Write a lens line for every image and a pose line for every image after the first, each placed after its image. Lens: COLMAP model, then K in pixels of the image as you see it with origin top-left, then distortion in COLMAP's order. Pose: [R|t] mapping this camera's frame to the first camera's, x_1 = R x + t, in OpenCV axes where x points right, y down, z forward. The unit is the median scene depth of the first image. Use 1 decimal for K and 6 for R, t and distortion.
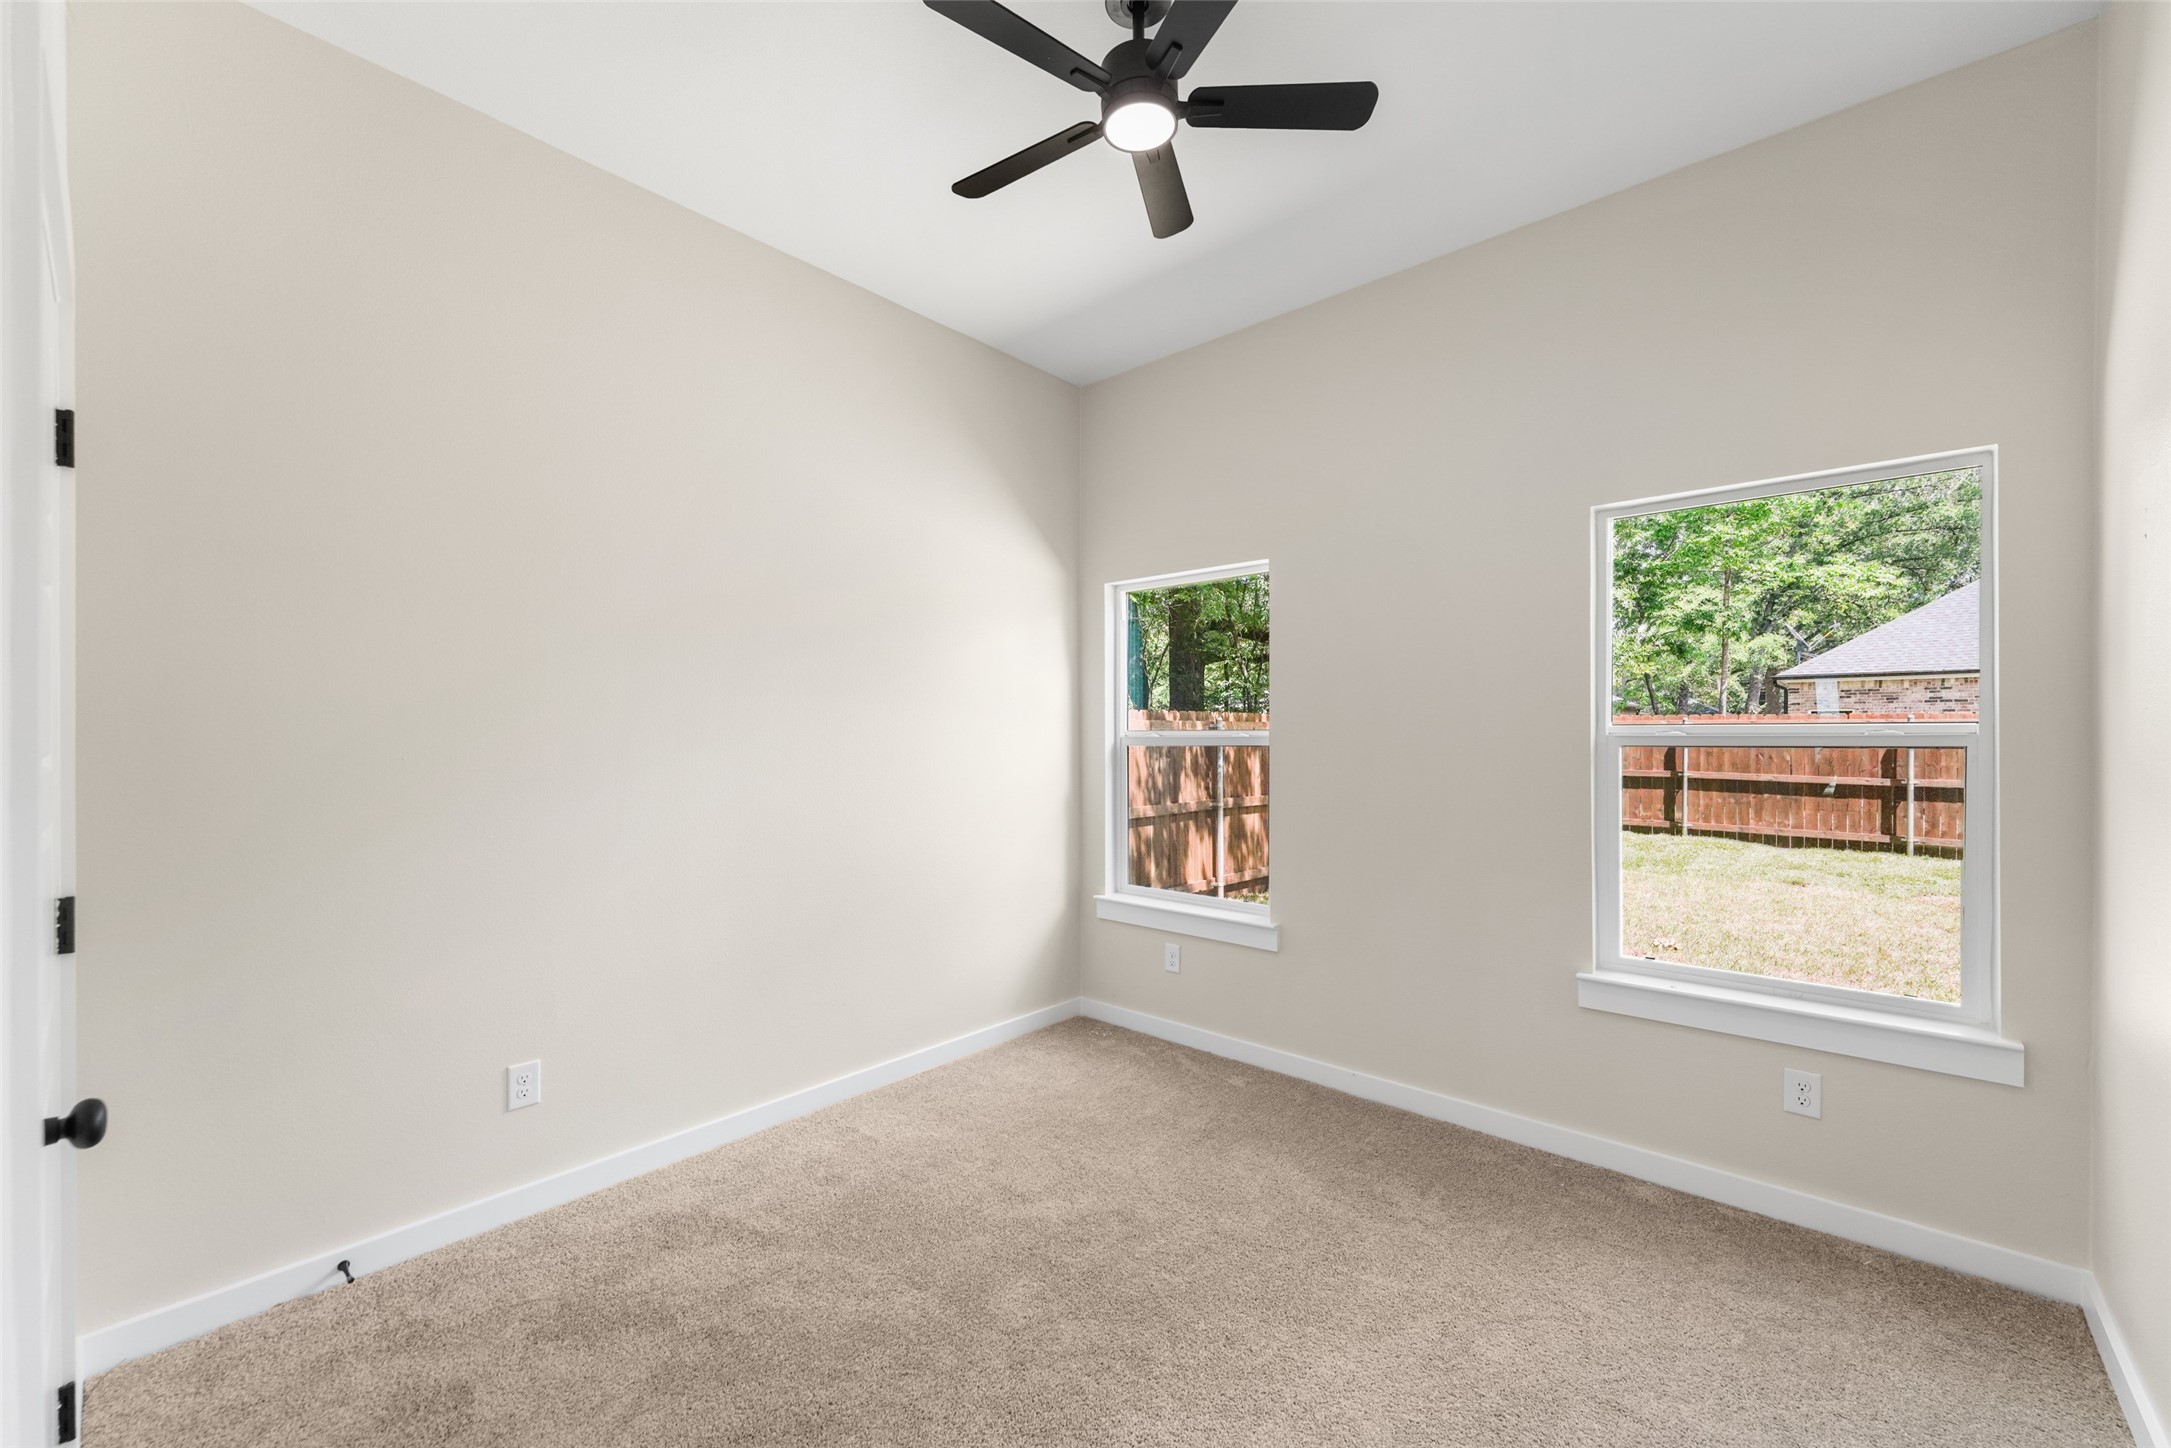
lens RADIAL K [[856.1, 0, 1074.6], [0, 856.1, 728.1], [0, 0, 1]] dist [0.000884, -0.000253]
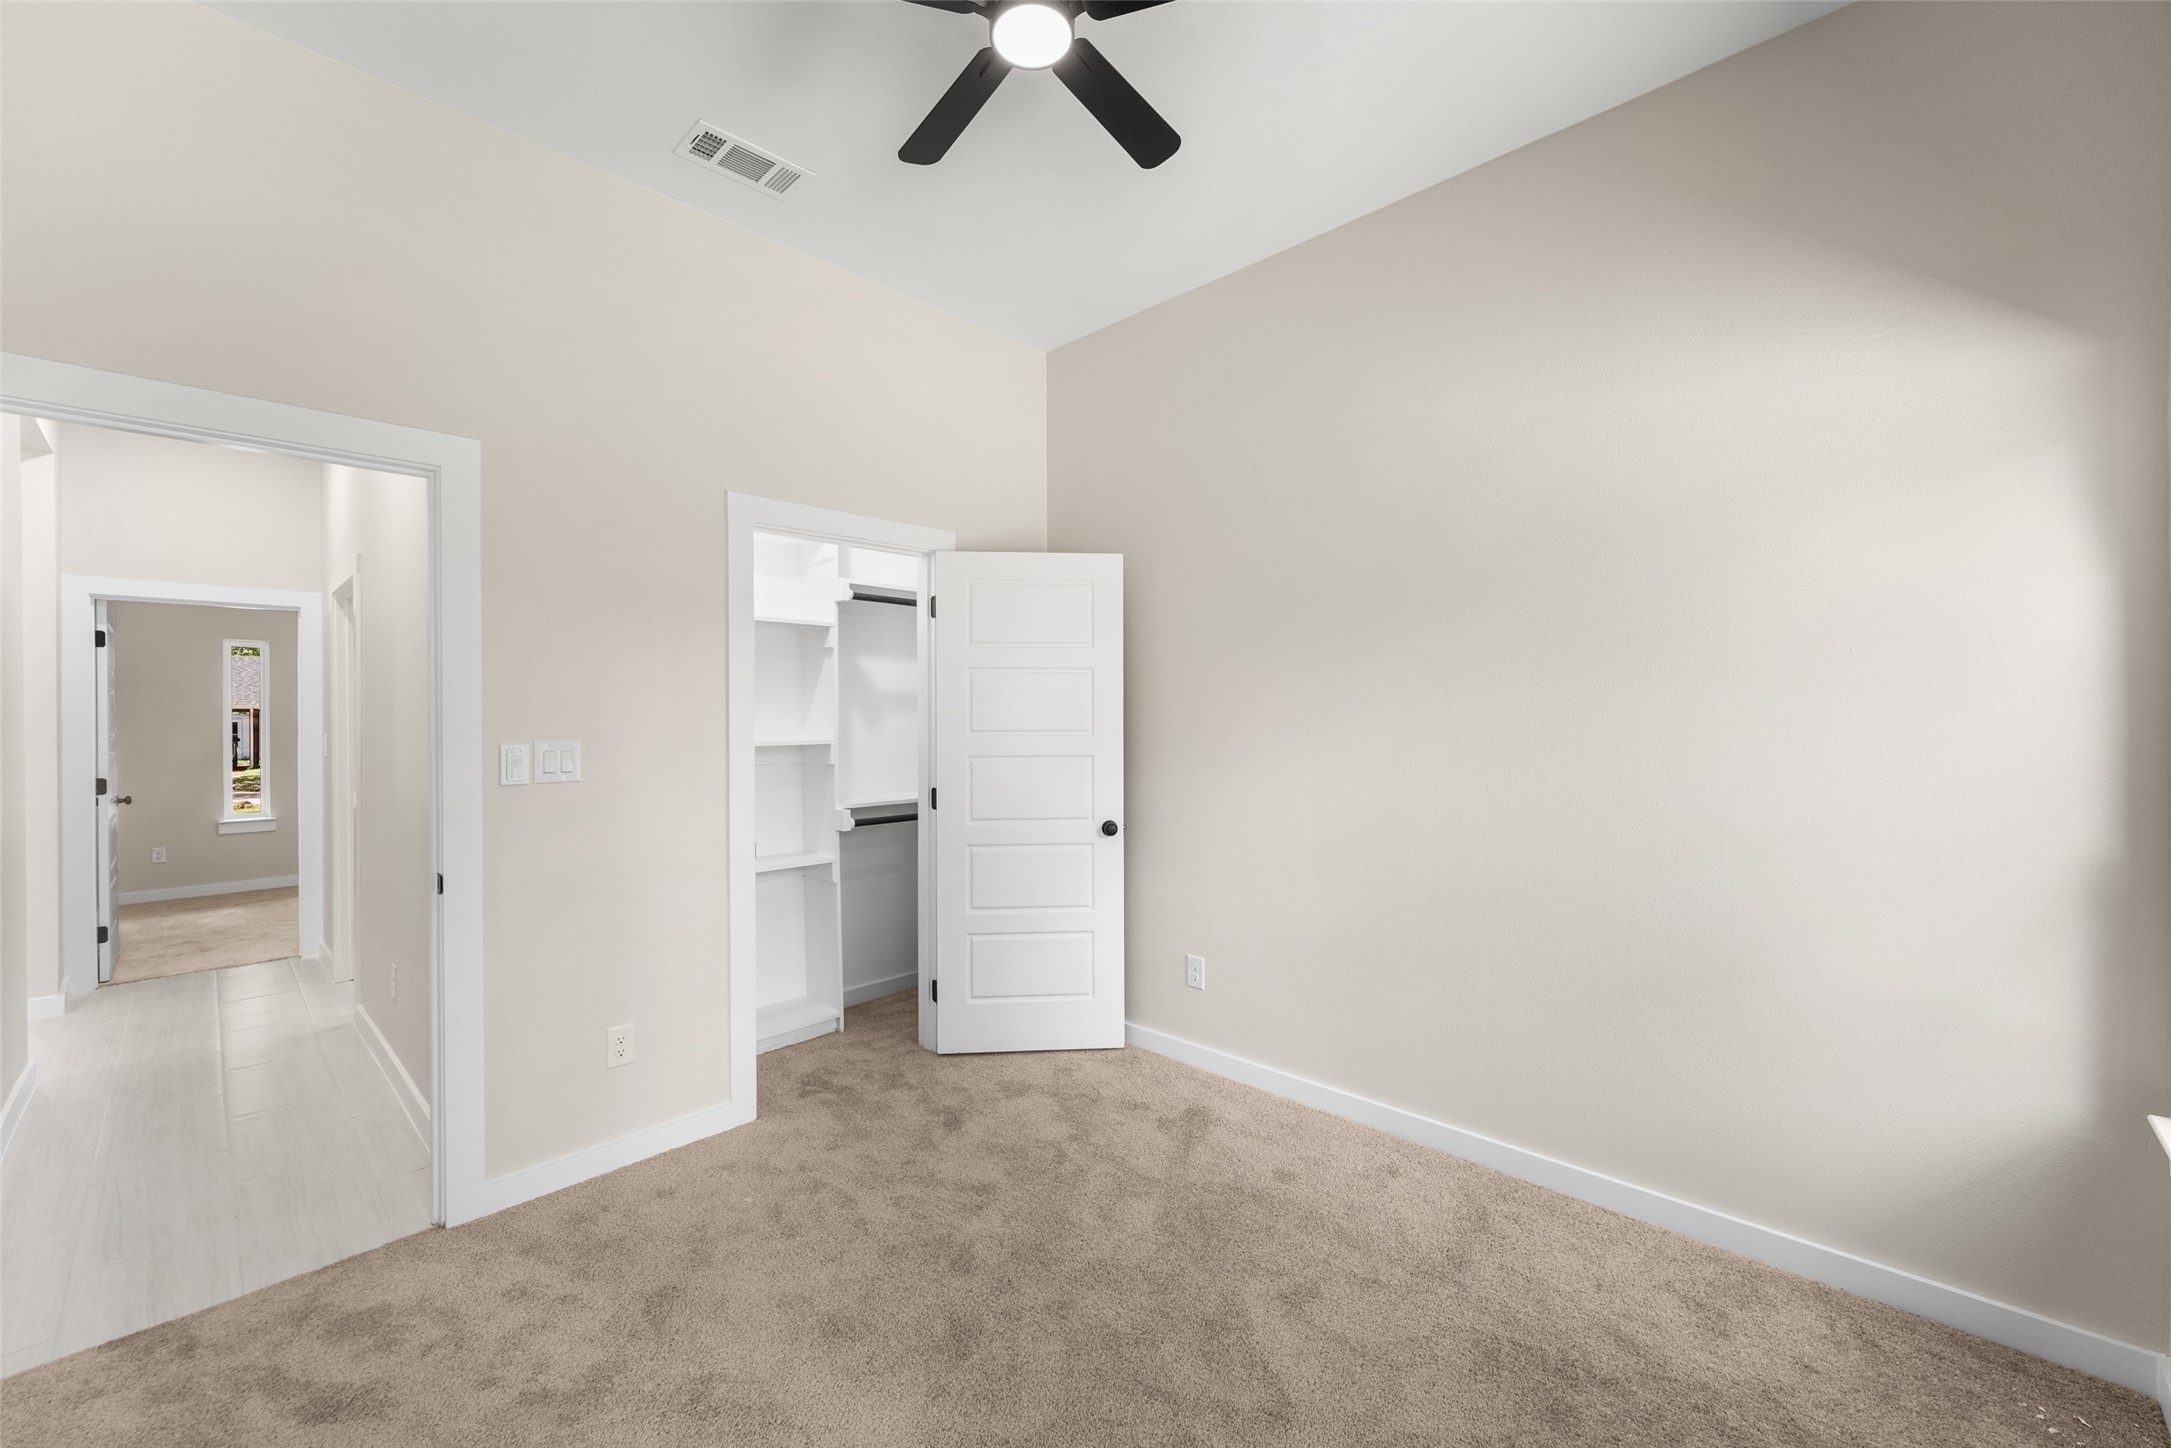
lens RADIAL K [[856.1, 0, 1074.6], [0, 856.1, 728.1], [0, 0, 1]] dist [0.000884, -0.000253]
pose [[-0.017887, 0.017819, -0.999681, 0.695827], [0.004286, 0.999833, 0.017745, -0.004703], [0.999831, -0.003967, -0.017960, 0.778205]]
